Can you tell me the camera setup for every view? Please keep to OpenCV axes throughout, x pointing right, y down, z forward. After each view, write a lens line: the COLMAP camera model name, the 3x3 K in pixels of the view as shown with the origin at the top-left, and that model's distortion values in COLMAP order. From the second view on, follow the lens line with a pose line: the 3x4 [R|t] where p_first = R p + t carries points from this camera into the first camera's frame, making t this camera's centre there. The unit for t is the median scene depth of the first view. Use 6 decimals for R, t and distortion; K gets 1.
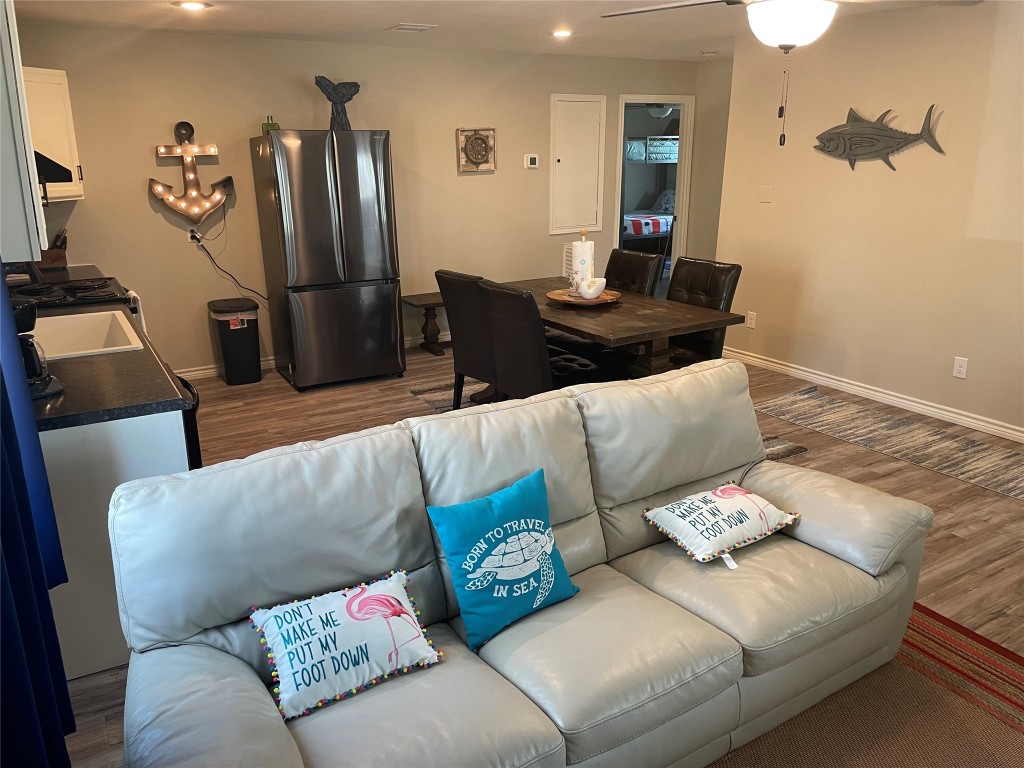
lens RADIAL K [[766.3, 0, 512.0], [0, 766.3, 384.0], [0, 0, 1]] dist [0.092850, -0.128208]
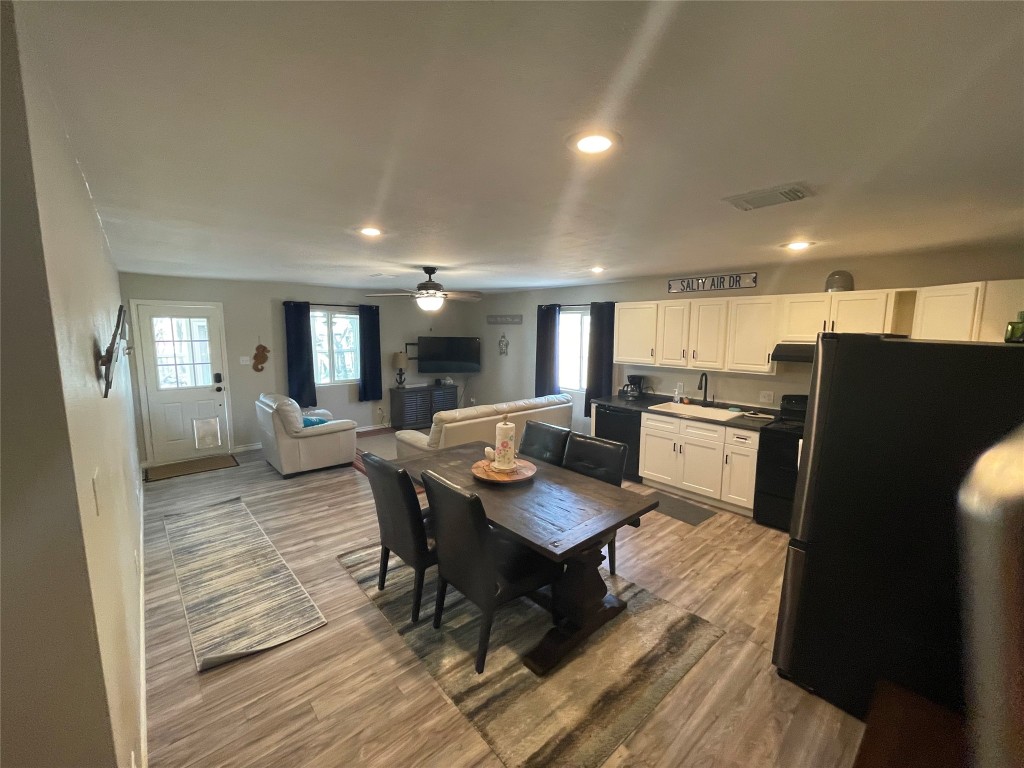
lens RADIAL K [[413.4, 0, 509.4], [0, 413.4, 381.6], [0, 0, 1]] dist [-0.016523, 0.000084]
pose [[-0.982994, 0.025061, -0.181920, 0.165590], [-0.052780, 0.910290, 0.410593, -0.416223], [0.175890, 0.413213, -0.893486, 1.274290]]
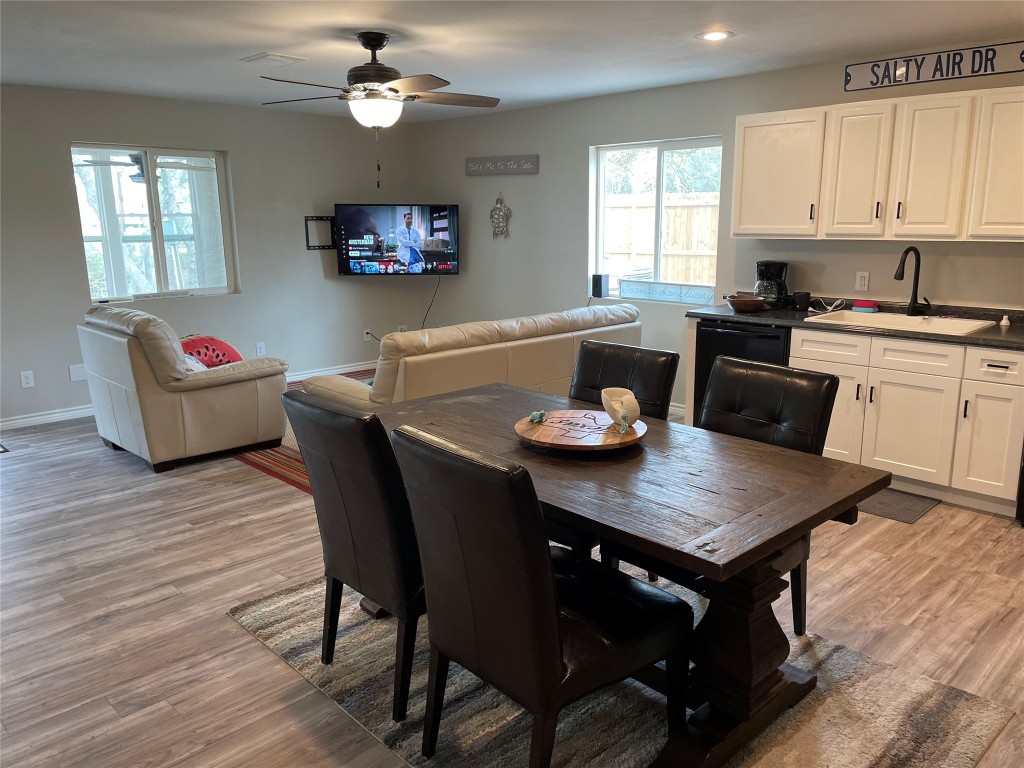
lens RADIAL K [[766.3, 0, 512.0], [0, 766.3, 384.0], [0, 0, 1]] dist [0.092850, -0.128208]
pose [[-0.972349, 0.066212, -0.223948, 0.224047], [-0.053557, 0.870182, 0.489811, -0.359341], [0.227307, 0.488261, -0.842575, 1.244683]]
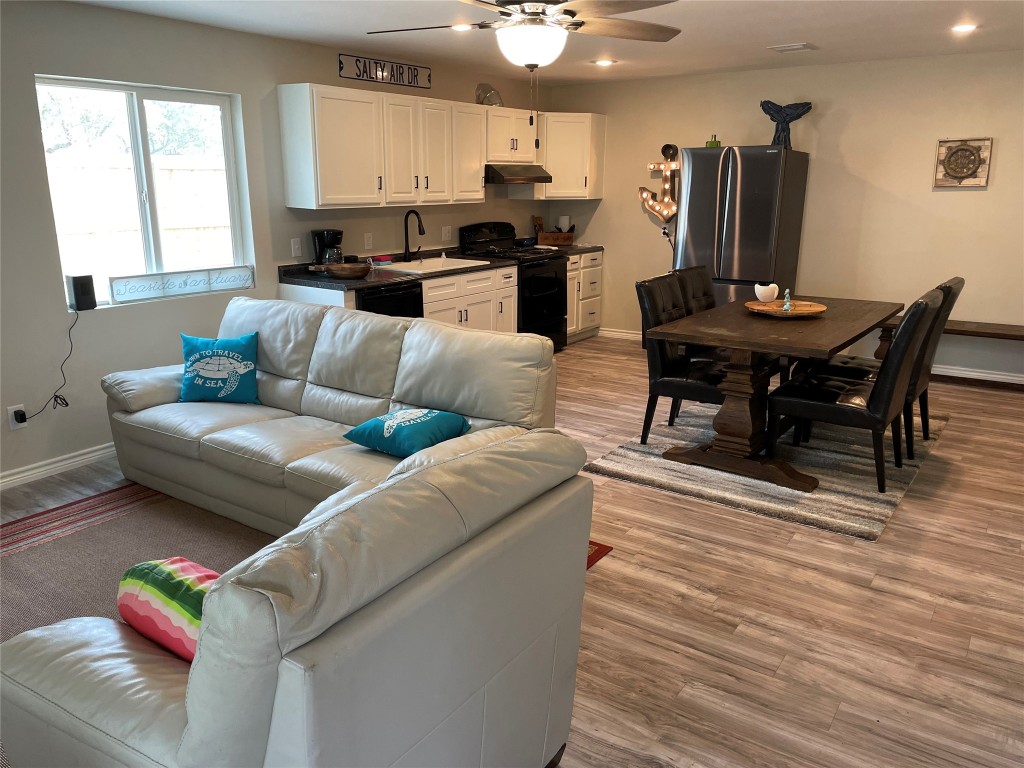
lens RADIAL K [[766.3, 0, 512.0], [0, 766.3, 384.0], [0, 0, 1]] dist [0.092850, -0.128208]
pose [[0.407199, 0.242058, -0.880680, 0.708471], [-0.271093, 0.952819, 0.136541, -0.057305], [0.872180, 0.183147, 0.453607, 0.246557]]
